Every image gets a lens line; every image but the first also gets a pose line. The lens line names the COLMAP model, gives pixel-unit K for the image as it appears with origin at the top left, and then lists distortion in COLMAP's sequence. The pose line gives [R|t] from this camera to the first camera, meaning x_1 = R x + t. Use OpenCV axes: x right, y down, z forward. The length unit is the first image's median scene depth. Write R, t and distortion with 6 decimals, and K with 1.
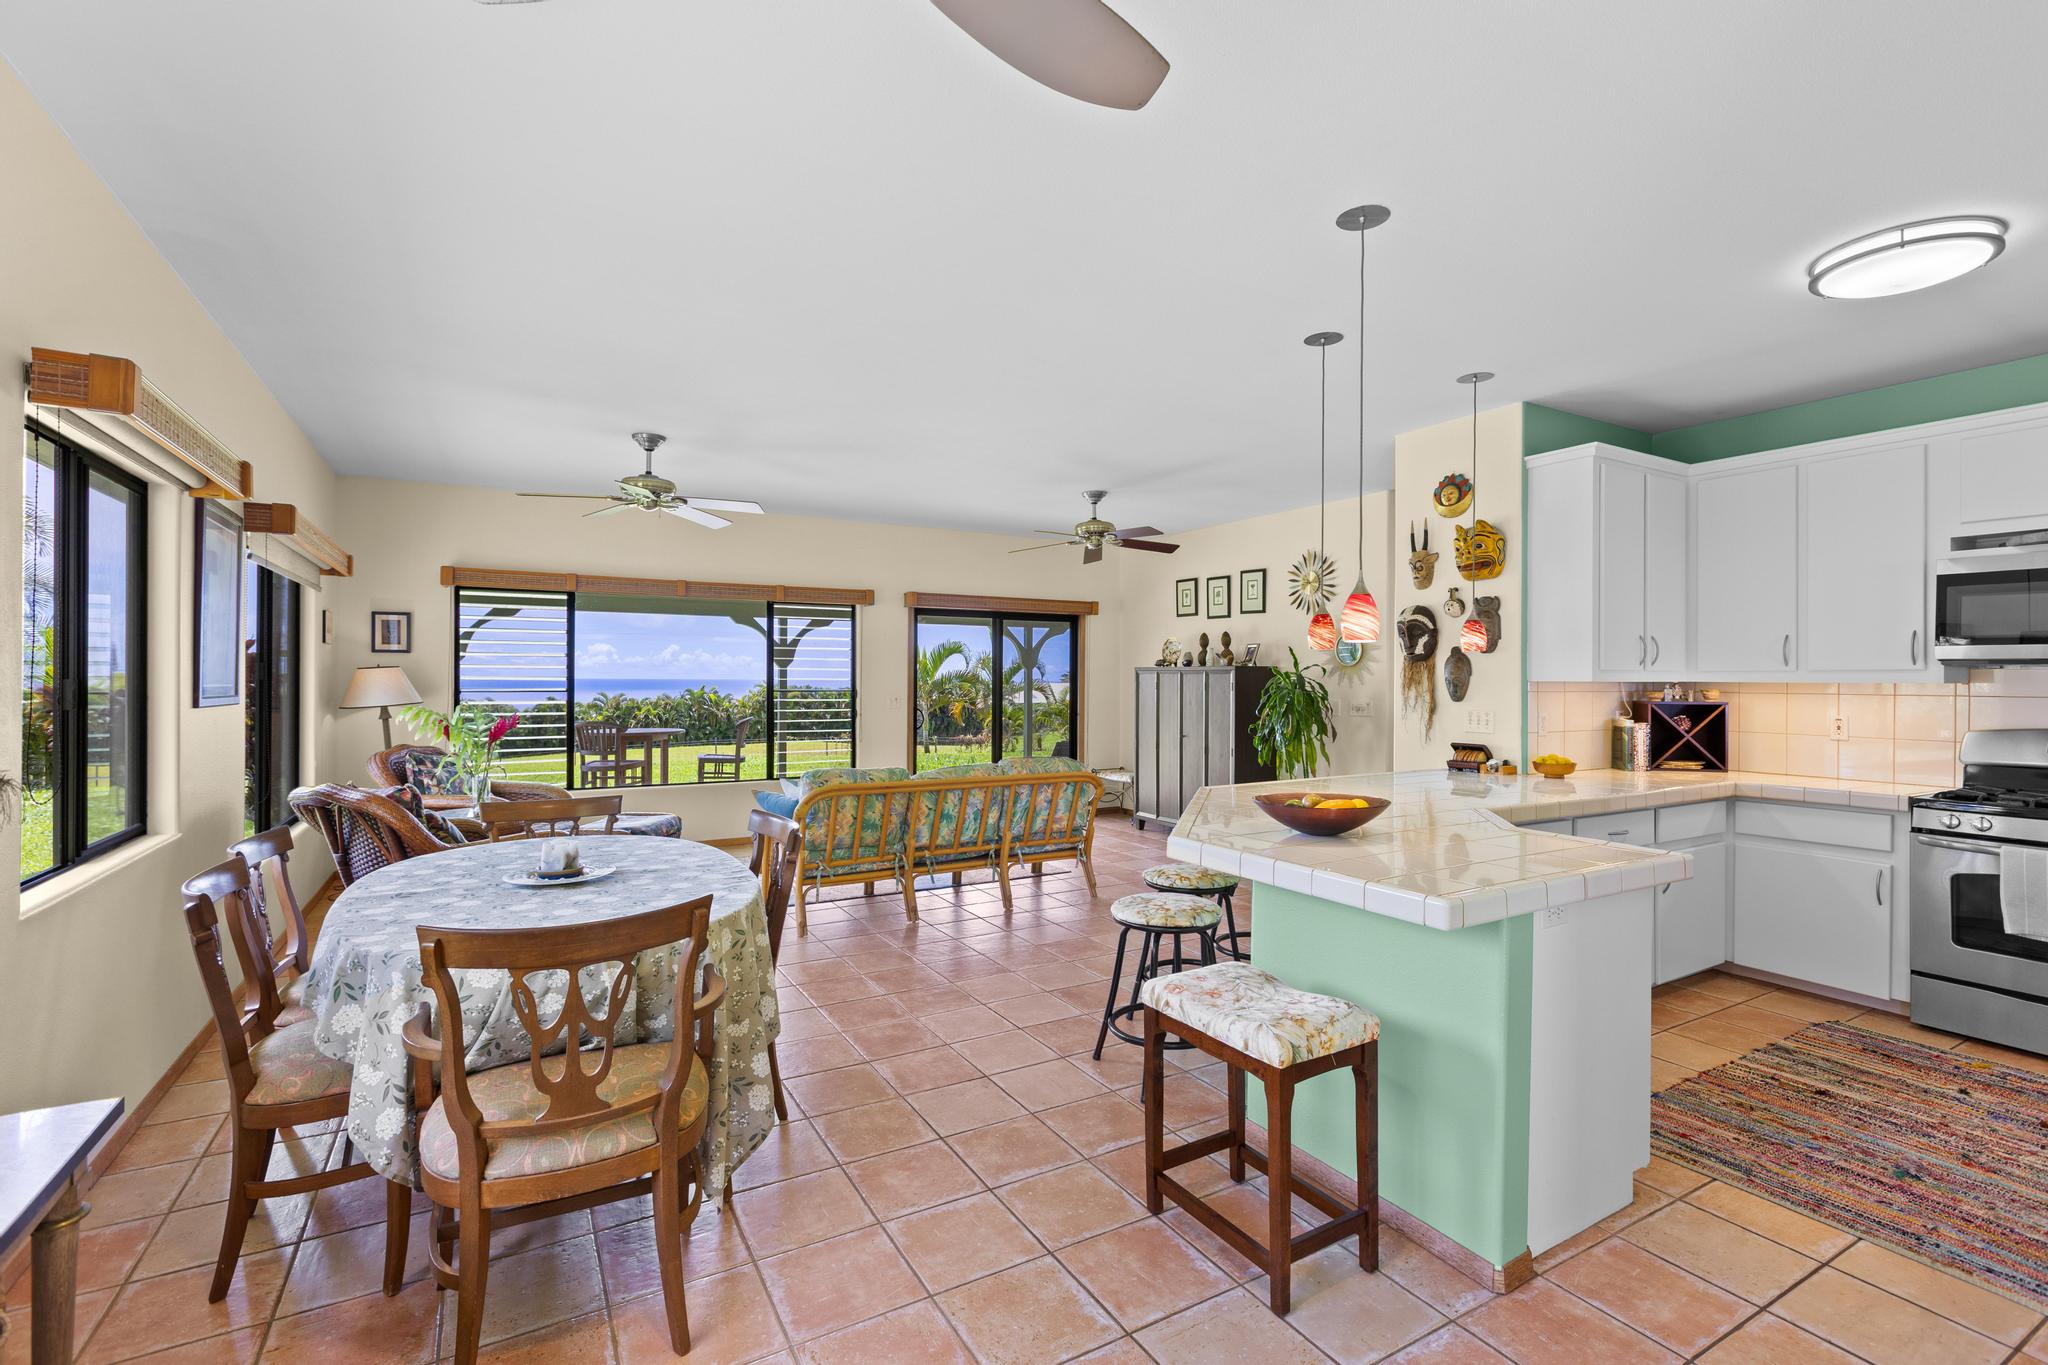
lens RADIAL K [[923.0, 0, 1029.6], [0, 923.0, 677.6], [0, 0, 1]] dist [0.001461, 0.001012]
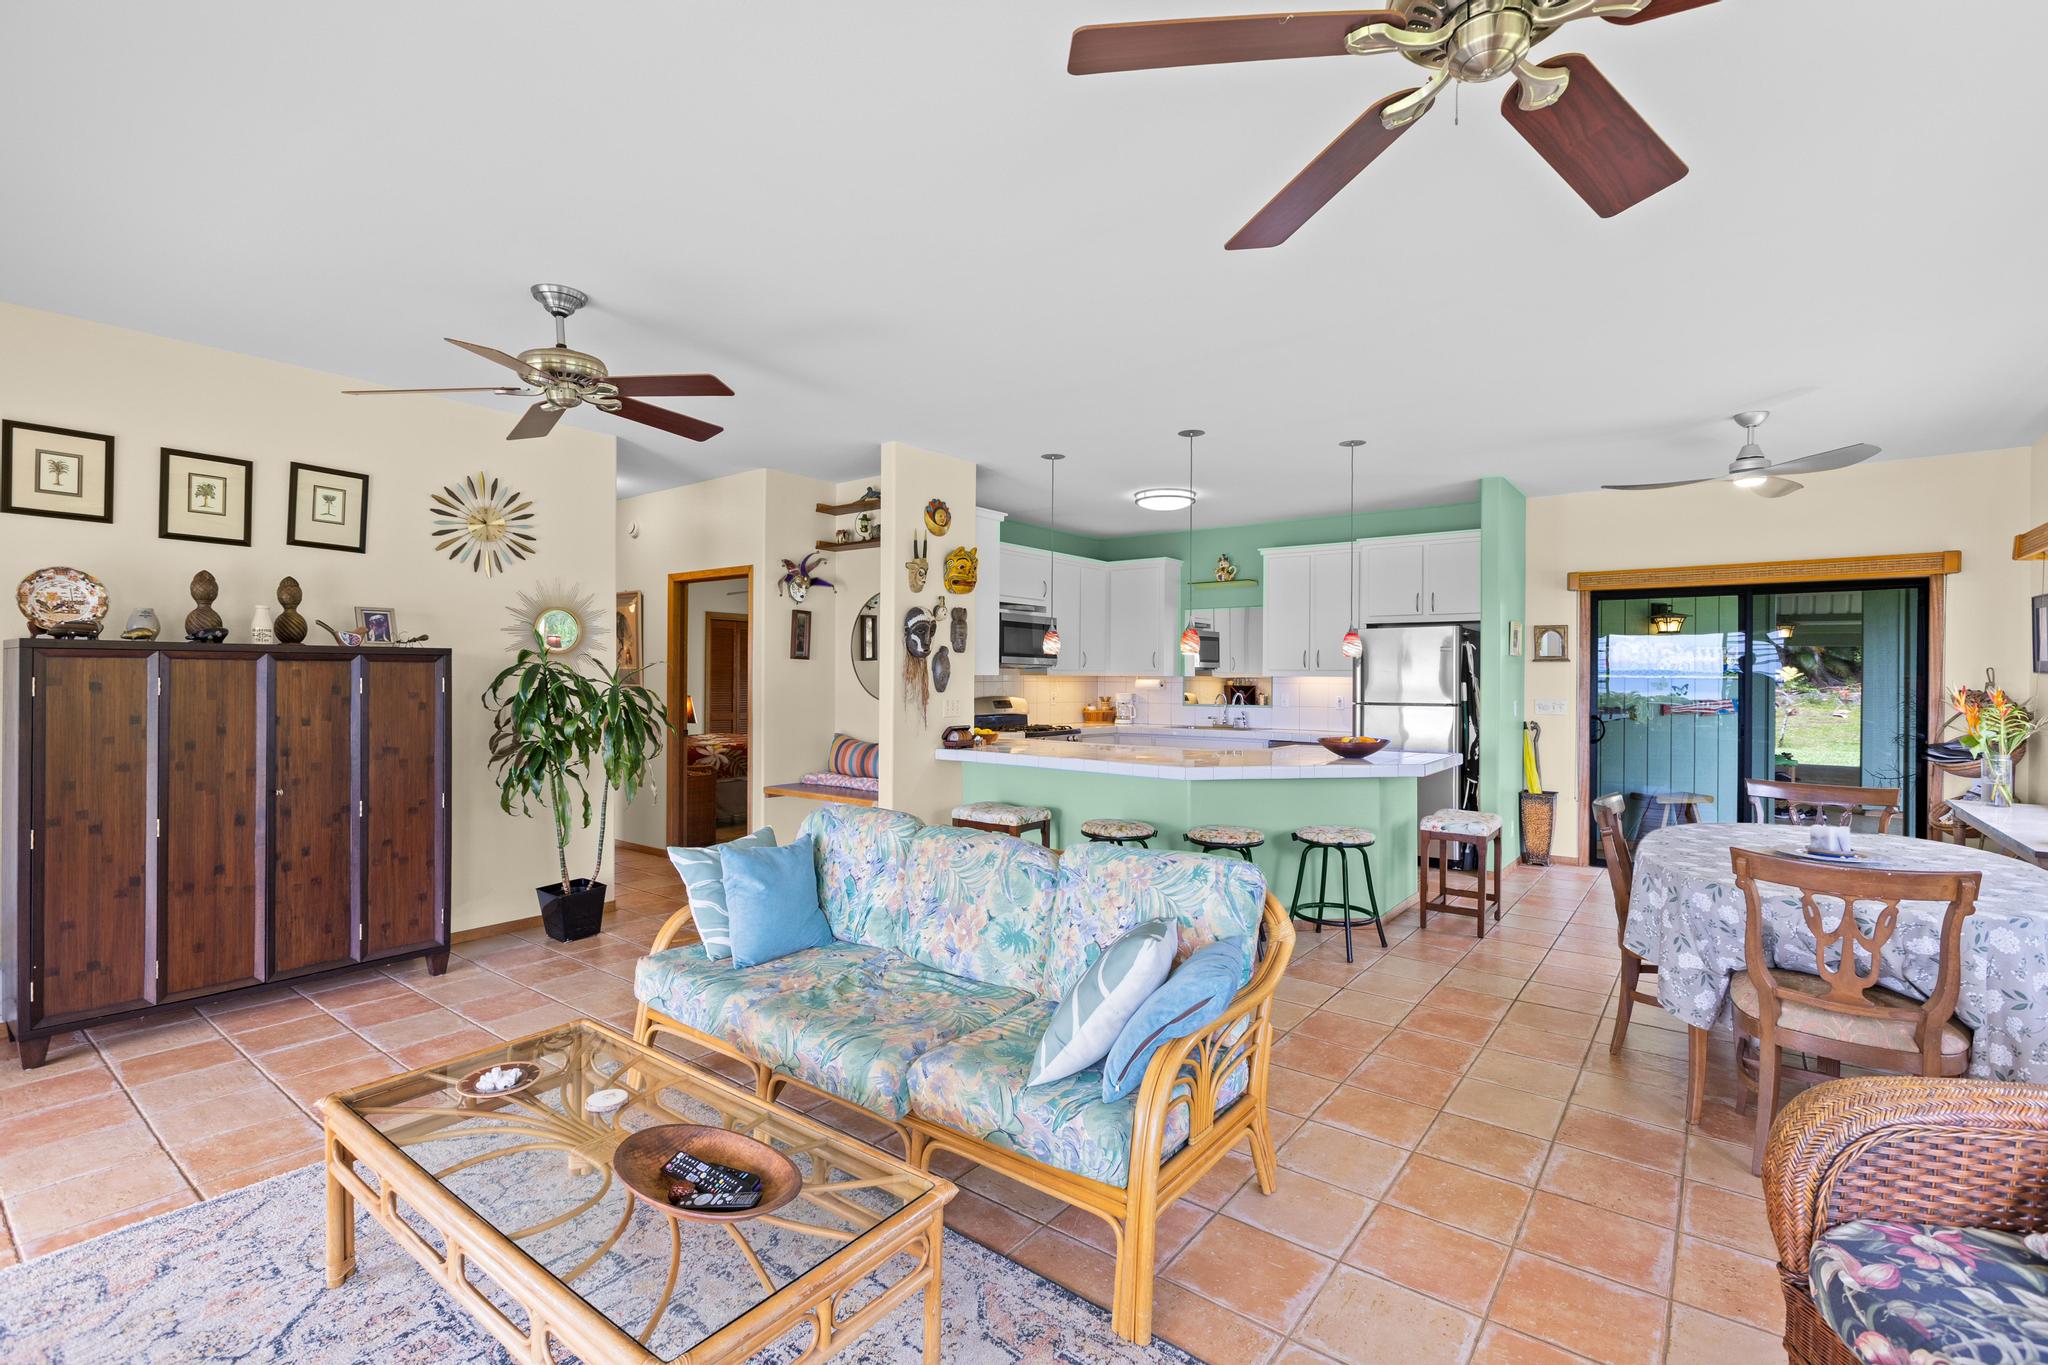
lens RADIAL K [[923.0, 0, 1030.5], [0, 923.0, 680.3], [0, 0, 1]] dist [0.001461, 0.001012]
pose [[-0.383217, -0.008228, 0.923622, -0.661279], [-0.007373, 0.999956, 0.005849, 0.002611], [-0.923629, -0.004568, -0.383260, 1.315642]]
